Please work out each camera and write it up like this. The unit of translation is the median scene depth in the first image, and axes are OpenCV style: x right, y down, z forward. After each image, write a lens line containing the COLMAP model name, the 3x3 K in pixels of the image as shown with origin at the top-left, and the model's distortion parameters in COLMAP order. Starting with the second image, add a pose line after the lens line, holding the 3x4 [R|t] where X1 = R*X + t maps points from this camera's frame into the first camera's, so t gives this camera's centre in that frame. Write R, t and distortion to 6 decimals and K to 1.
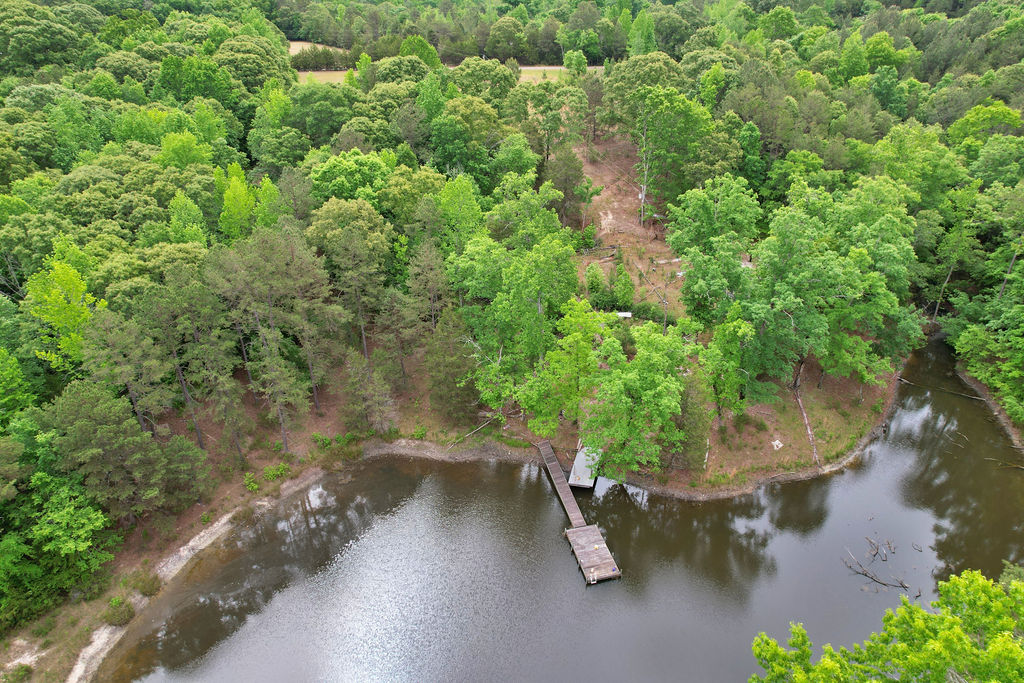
lens RADIAL K [[654.7, 0, 516.6], [0, 654.7, 337.1], [0, 0, 1]] dist [-0.058199, 0.042521]
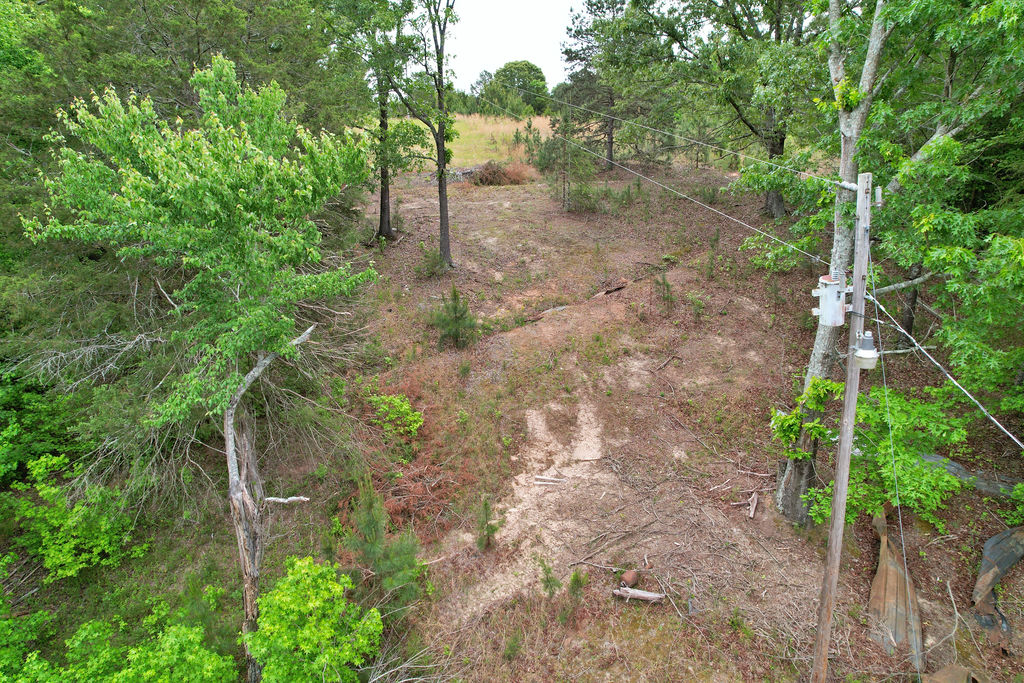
lens RADIAL K [[654.7, 0, 511.9], [0, 654.7, 342.9], [0, 0, 1]] dist [-0.058199, 0.042521]
pose [[0.988871, 0.046256, -0.141399, 0.195995], [-0.075824, 0.974431, -0.211506, -0.232468], [0.128000, 0.219873, 0.967094, 1.122613]]
